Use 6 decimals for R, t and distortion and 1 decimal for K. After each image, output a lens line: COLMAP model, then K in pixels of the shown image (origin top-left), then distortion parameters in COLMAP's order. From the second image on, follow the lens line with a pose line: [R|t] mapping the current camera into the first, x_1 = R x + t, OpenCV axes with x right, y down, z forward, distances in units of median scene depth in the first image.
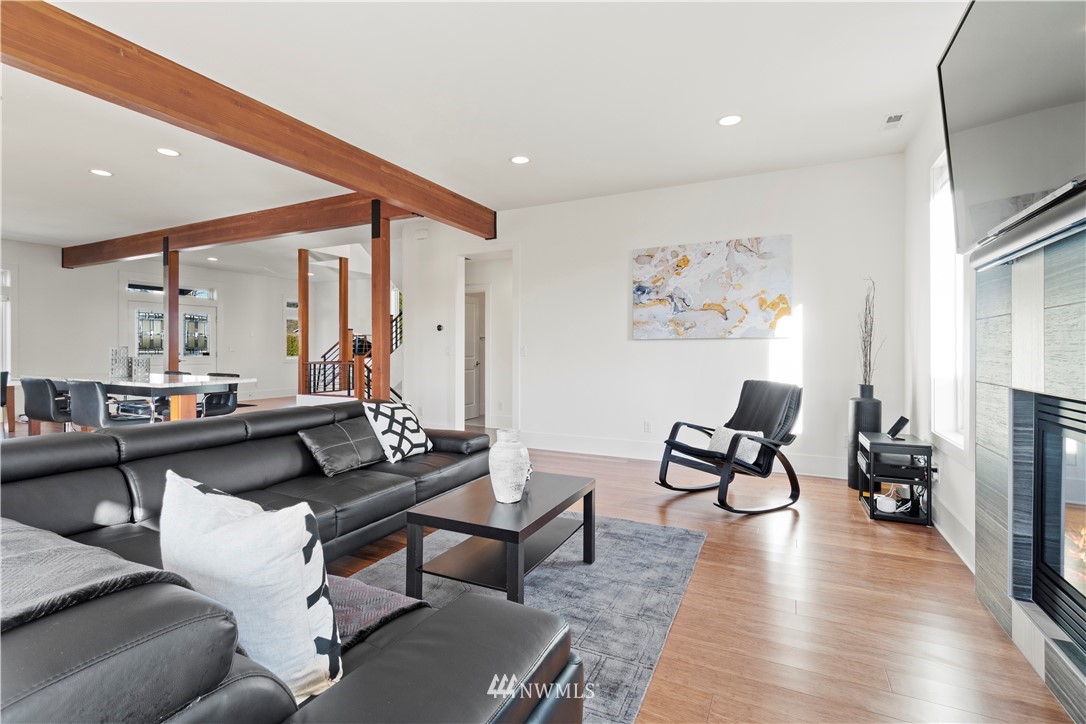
lens RADIAL K [[511.4, 0, 543.1], [0, 511.4, 357.0], [0, 0, 1]] dist [-0.003139, -0.001165]
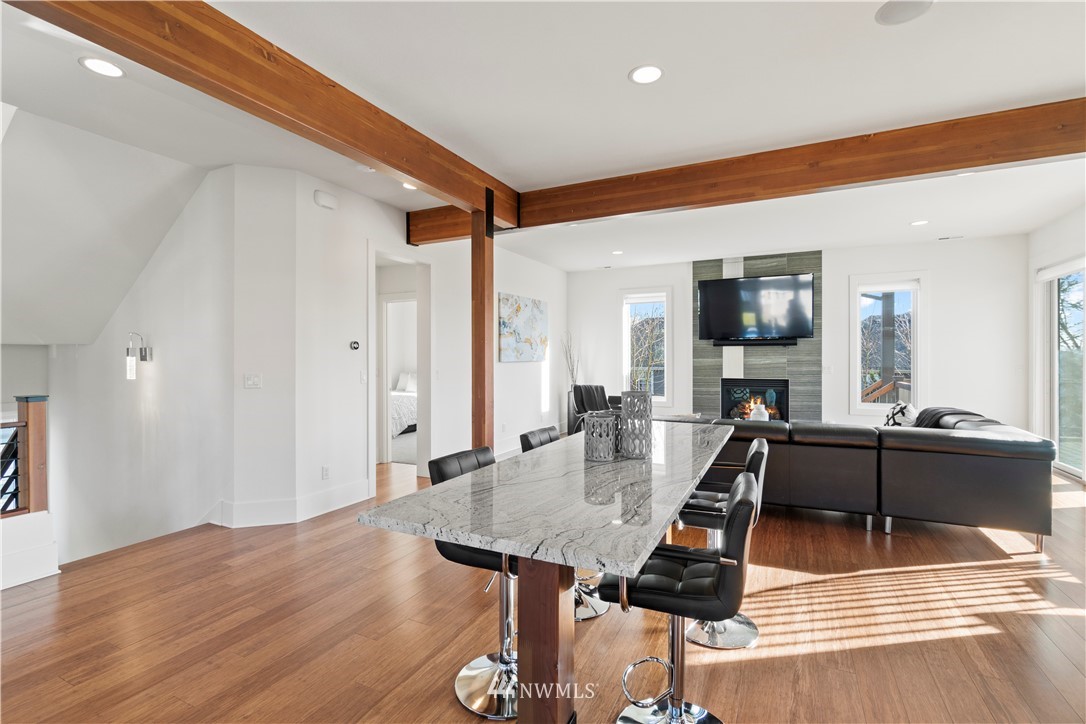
lens RADIAL K [[511.4, 0, 538.4], [0, 511.4, 358.4], [0, 0, 1]] dist [-0.003139, -0.001165]
pose [[-0.012406, -0.000680, 0.999923, -1.141872], [0.017586, 0.999845, 0.000899, -0.044370], [-0.999768, 0.017596, -0.012392, 0.953151]]
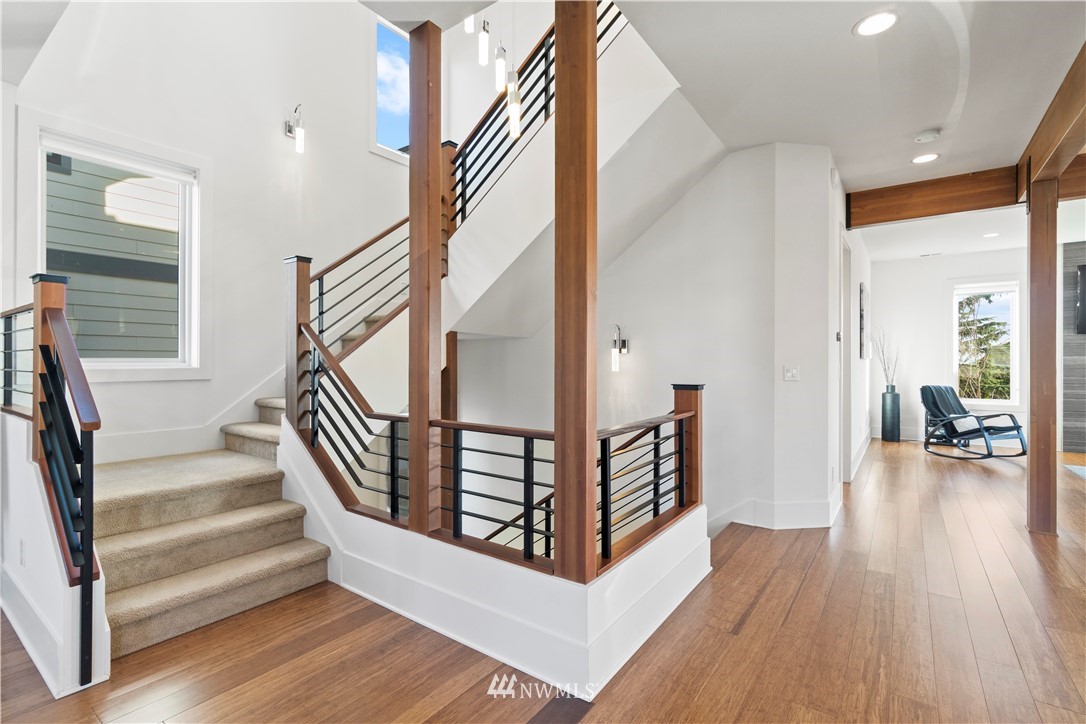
lens RADIAL K [[511.4, 0, 537.3], [0, 511.4, 364.3], [0, 0, 1]] dist [-0.003139, -0.001165]
pose [[0.163921, -0.003013, 0.986469, -1.137373], [0.016400, 0.999865, 0.000329, -0.035816], [-0.986337, 0.016124, 0.163948, 1.596594]]
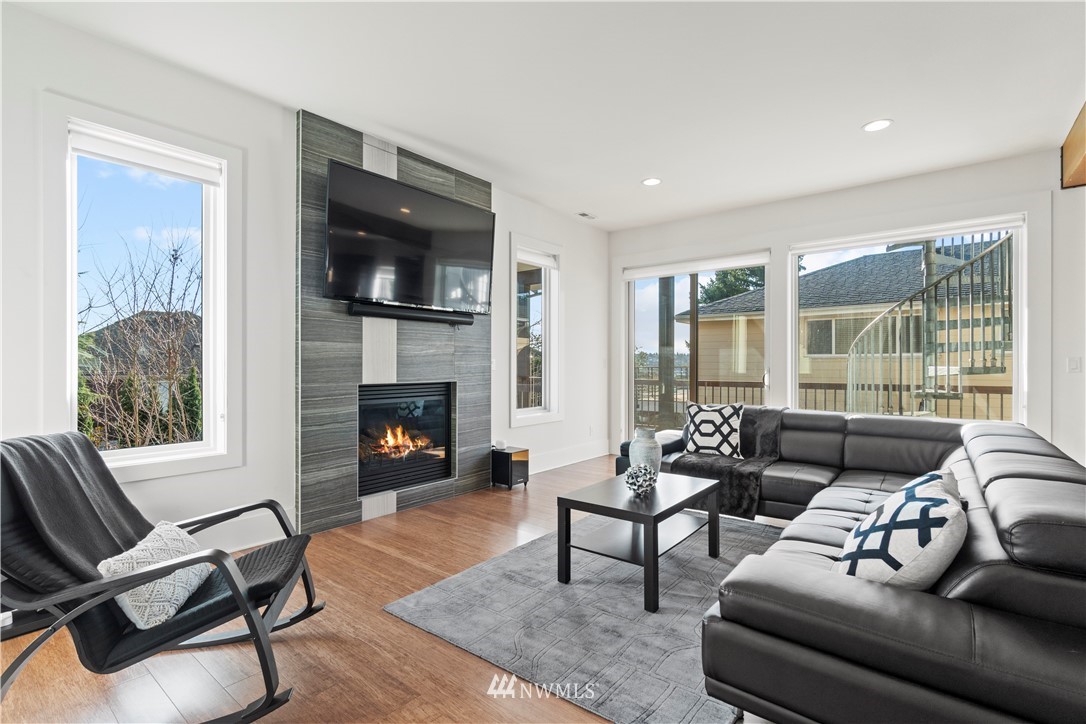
lens RADIAL K [[511.4, 0, 540.0], [0, 511.4, 360.3], [0, 0, 1]] dist [-0.003139, -0.001165]
pose [[-0.978572, 0.001114, 0.205903, -0.040782], [0.002087, 0.999988, 0.004511, -0.011845], [-0.205896, 0.004845, -0.978562, 1.036706]]
